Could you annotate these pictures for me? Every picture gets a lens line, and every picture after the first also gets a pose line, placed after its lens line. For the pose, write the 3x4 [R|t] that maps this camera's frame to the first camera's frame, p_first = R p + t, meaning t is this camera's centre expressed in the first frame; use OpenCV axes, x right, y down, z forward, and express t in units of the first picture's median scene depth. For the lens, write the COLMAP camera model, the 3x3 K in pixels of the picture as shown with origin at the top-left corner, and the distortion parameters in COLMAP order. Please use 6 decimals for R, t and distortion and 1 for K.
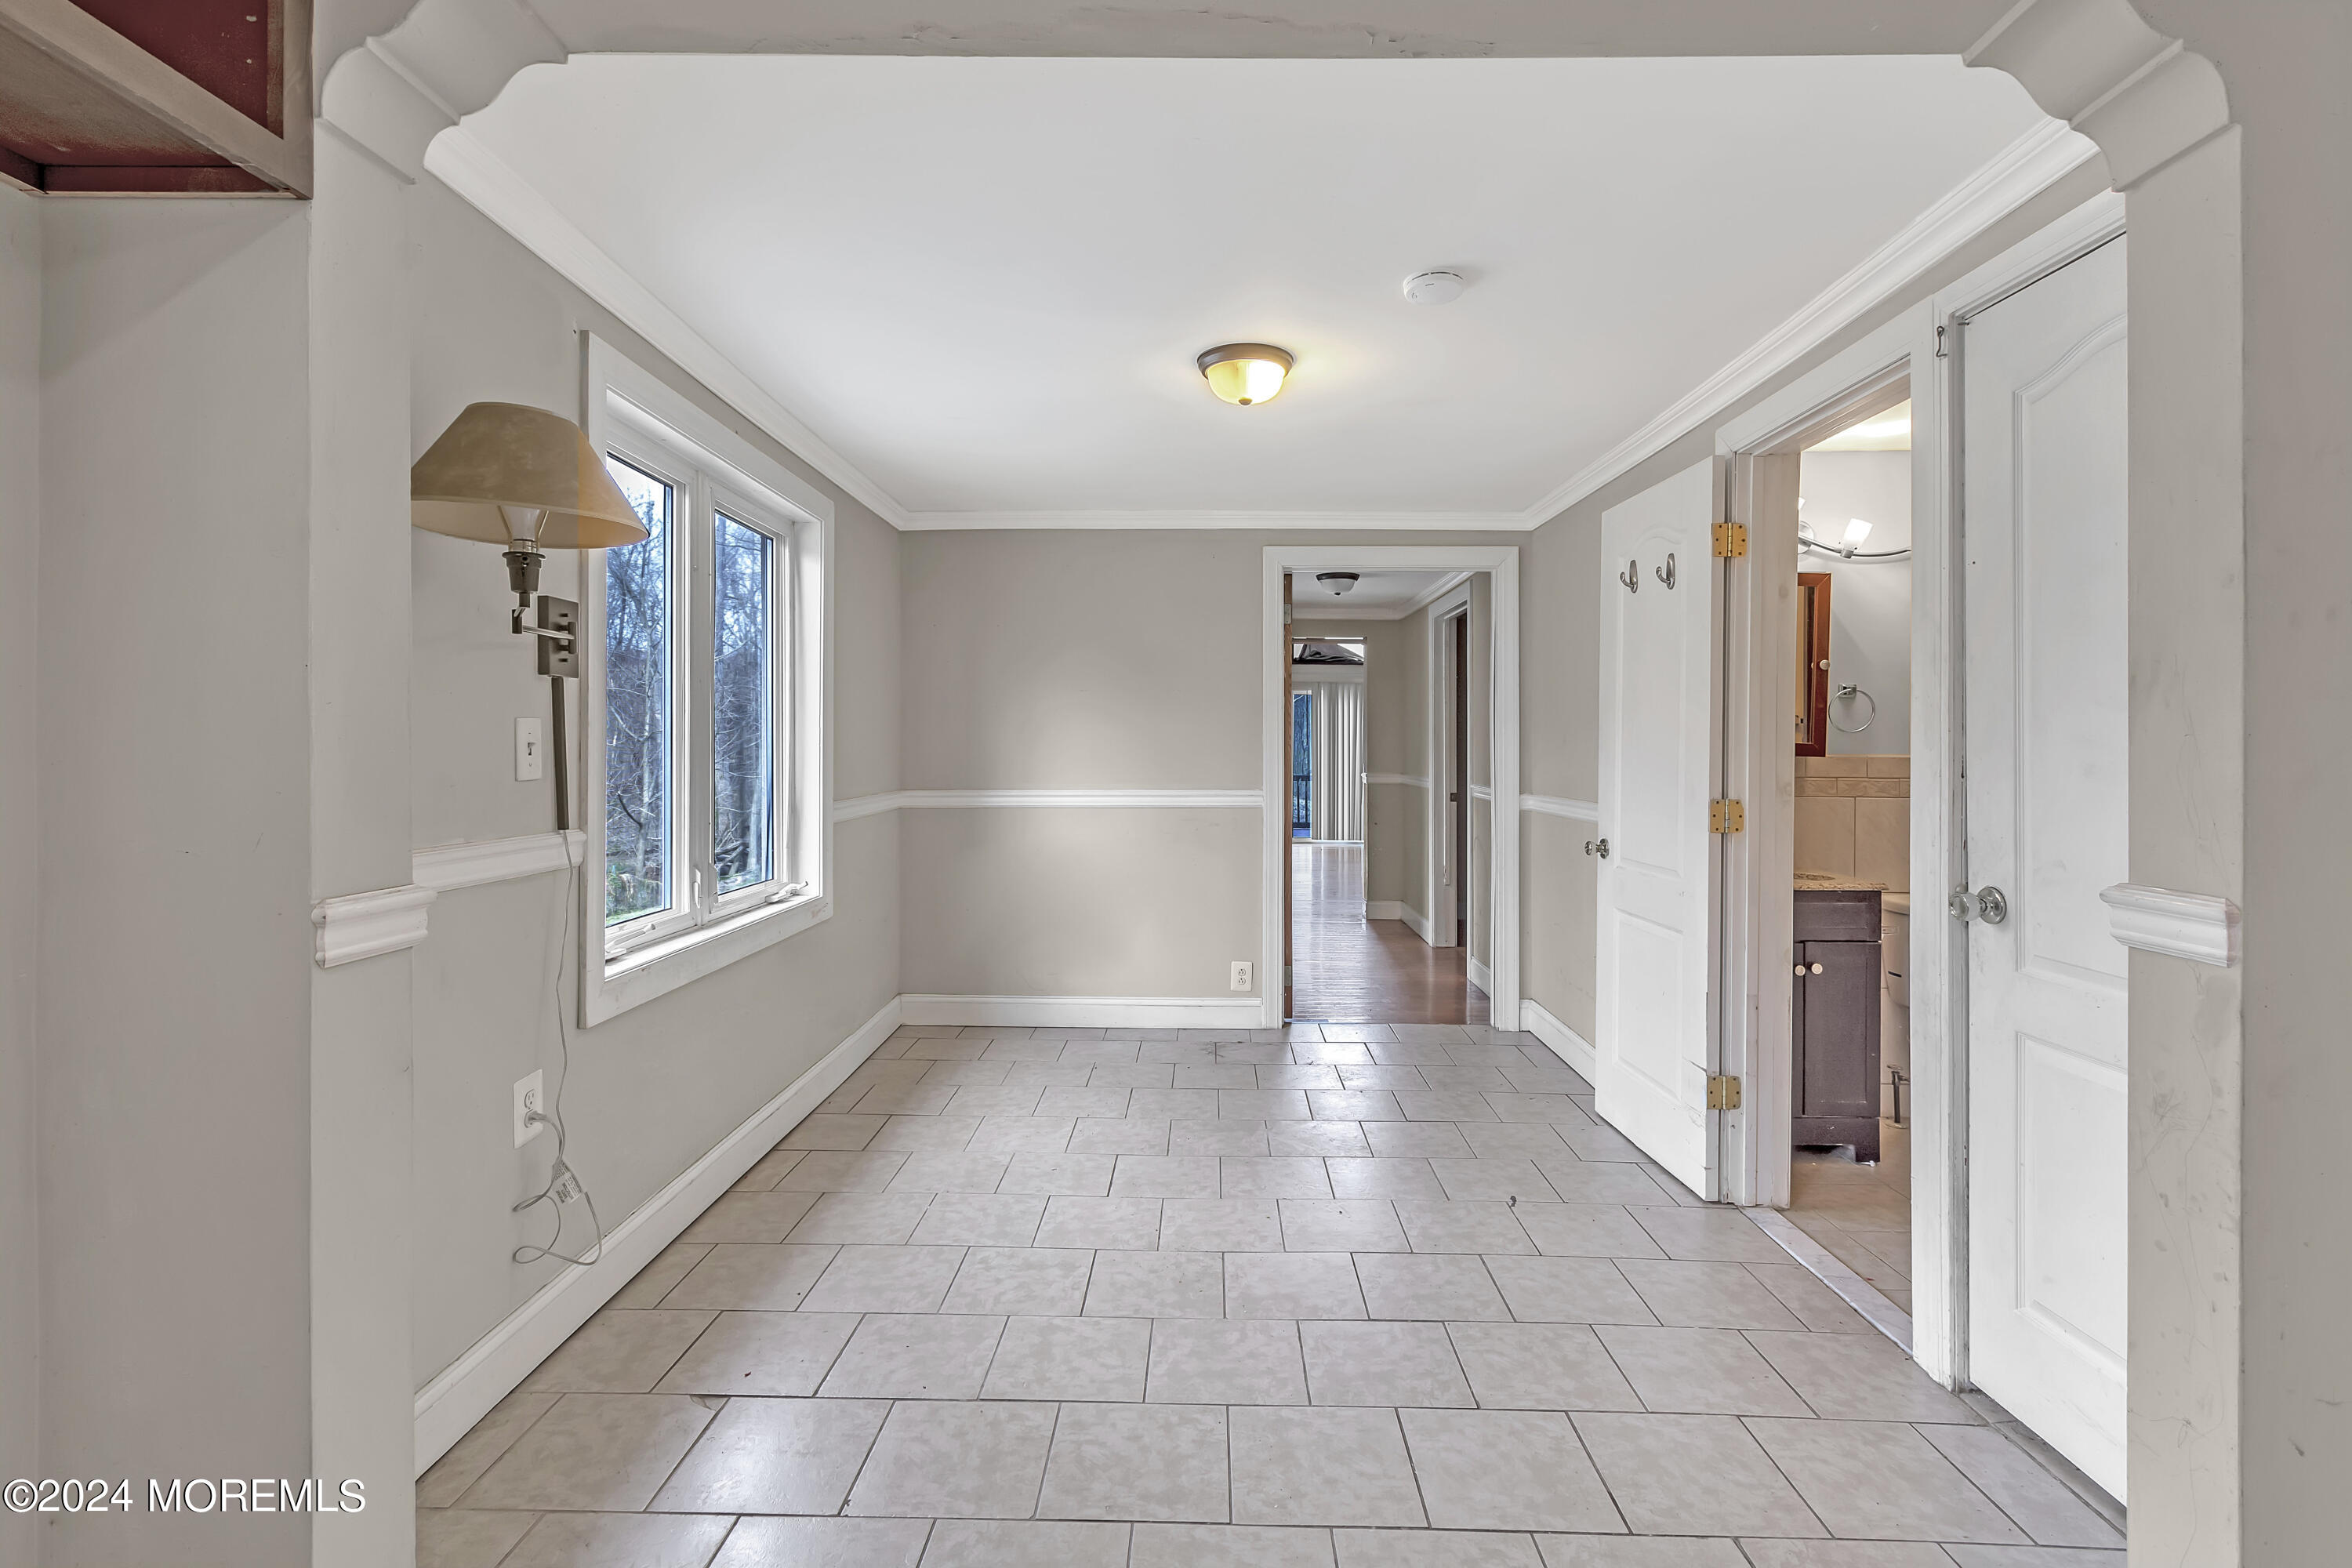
lens RADIAL K [[1080.1, 0, 1175.4], [0, 1080.1, 790.6], [0, 0, 1]] dist [0.000515, 0.000183]
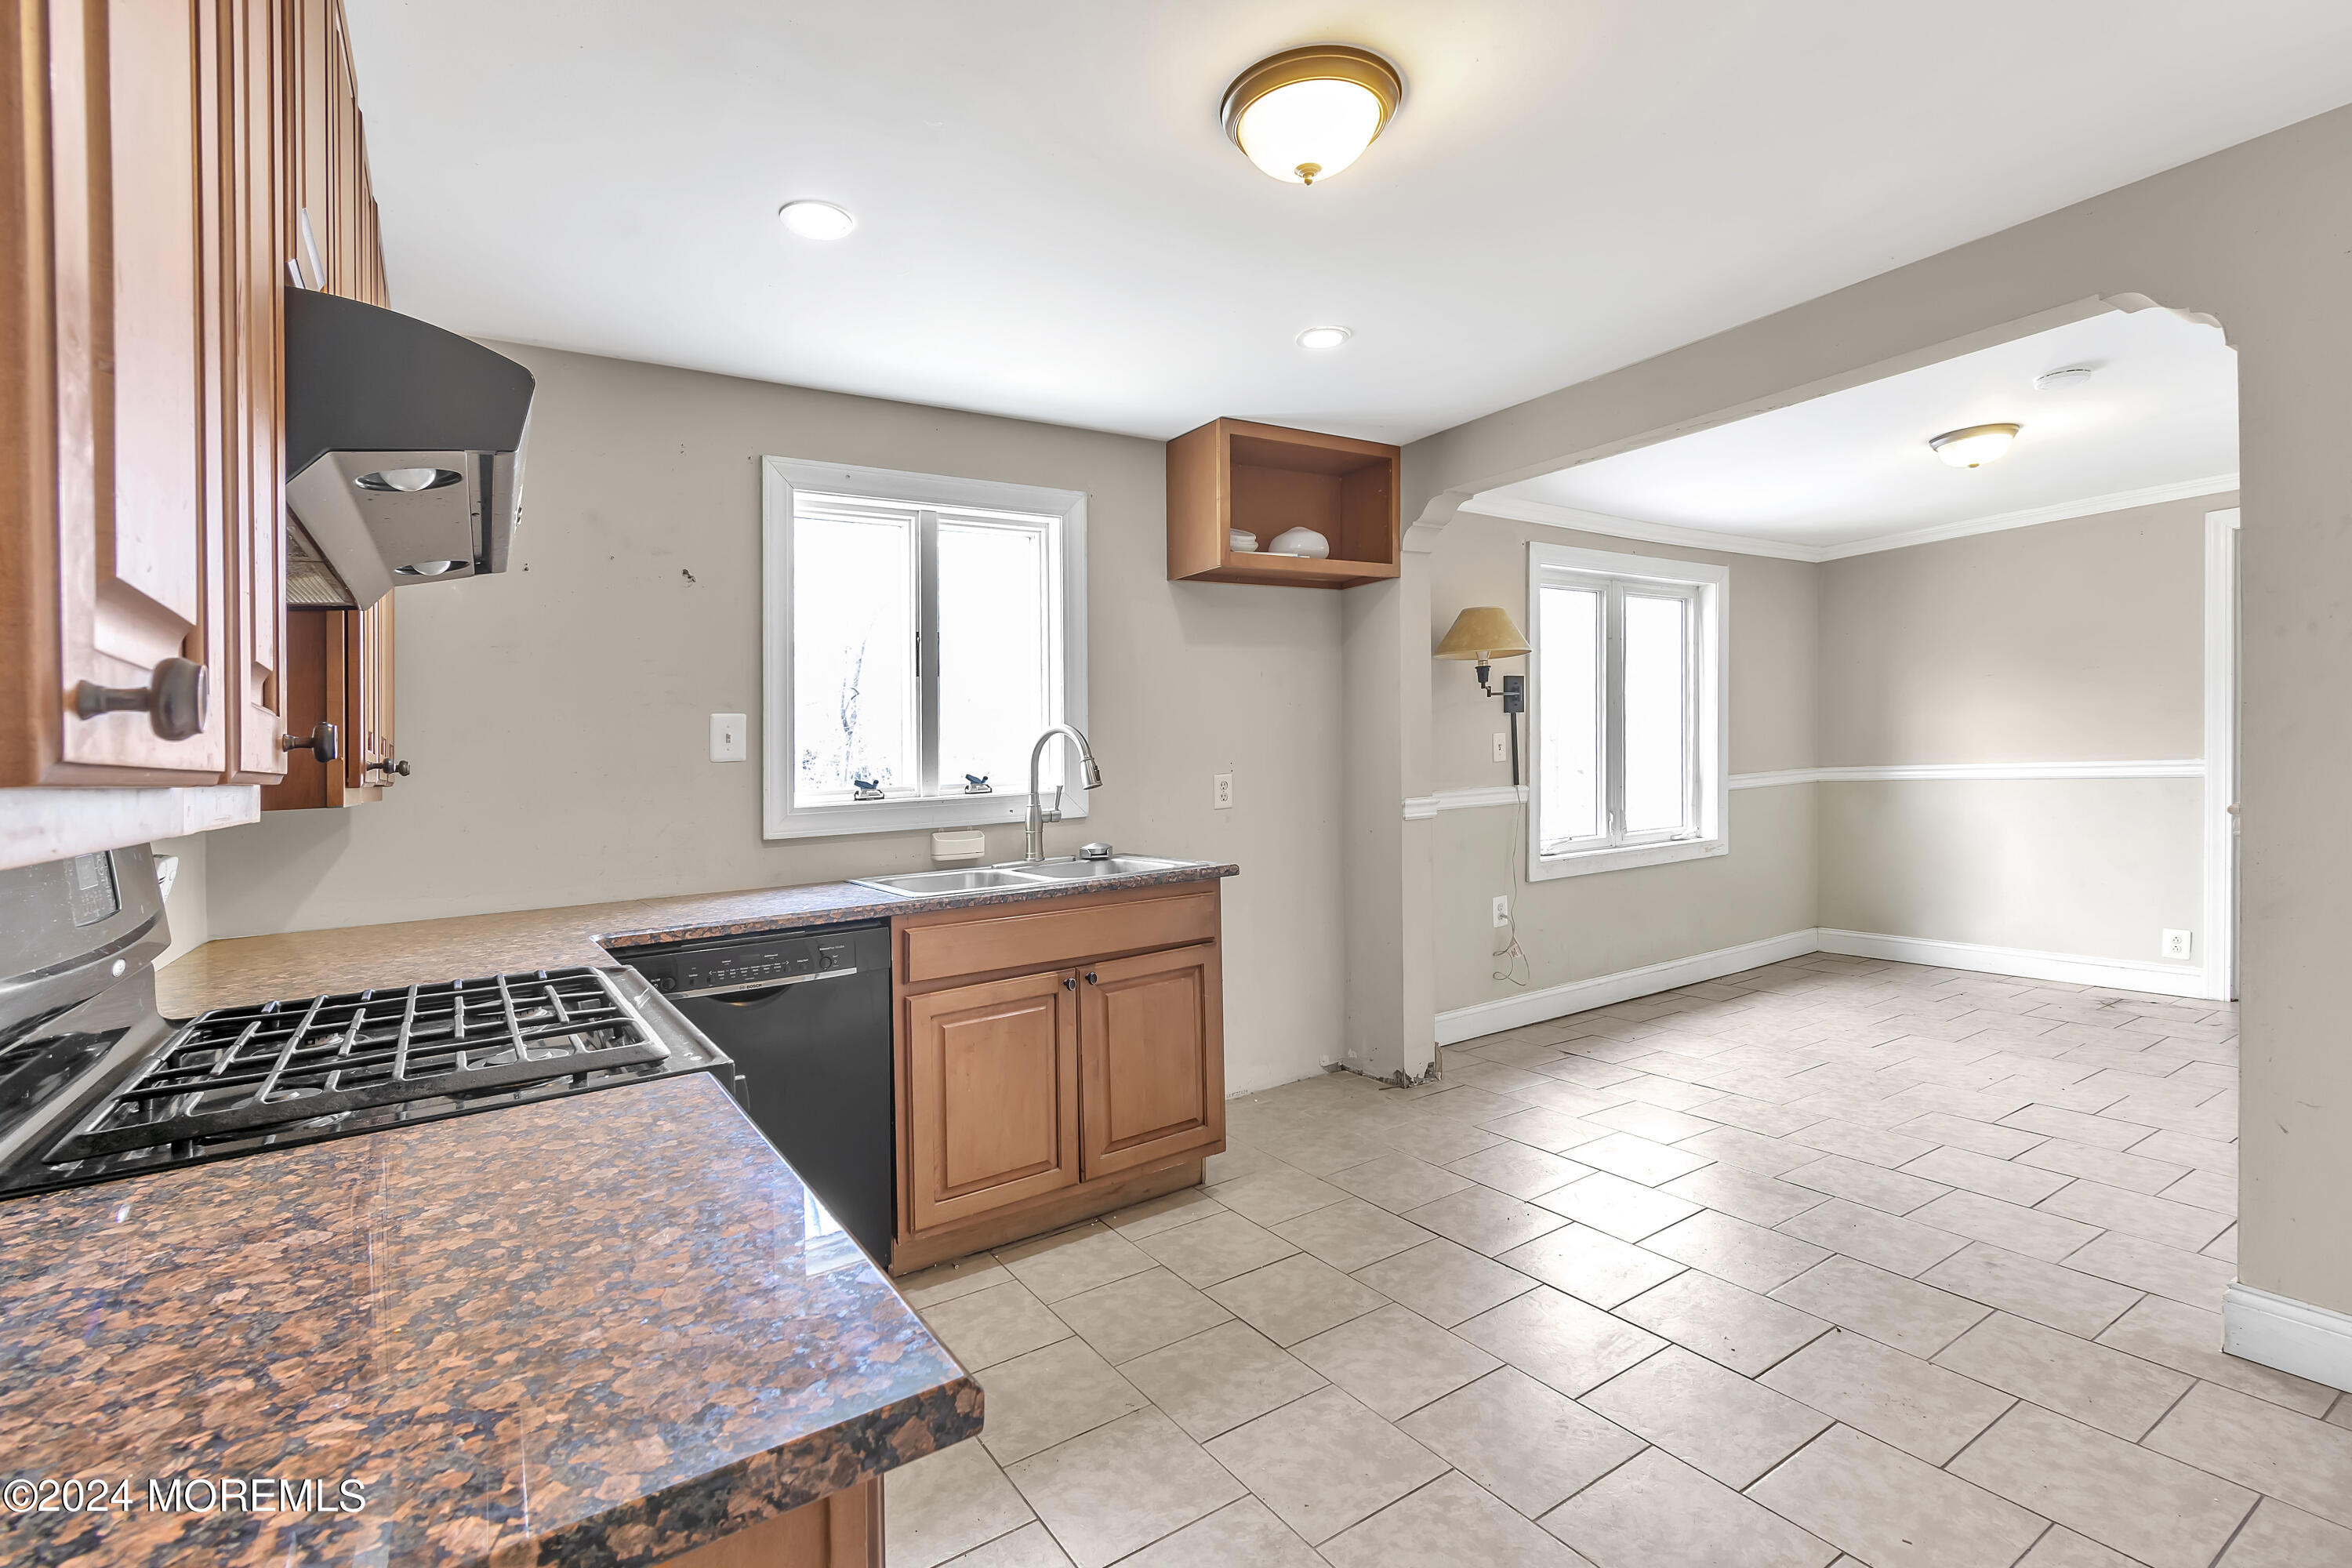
lens RADIAL K [[1059.8, 0, 1167.5], [0, 1059.8, 783.4], [0, 0, 1]] dist [0.000557, 0.000227]
pose [[0.559621, -0.006466, -0.828723, 0.702466], [0.009832, 0.999951, -0.001162, 0.026490], [0.828690, -0.007498, 0.559657, -0.662109]]
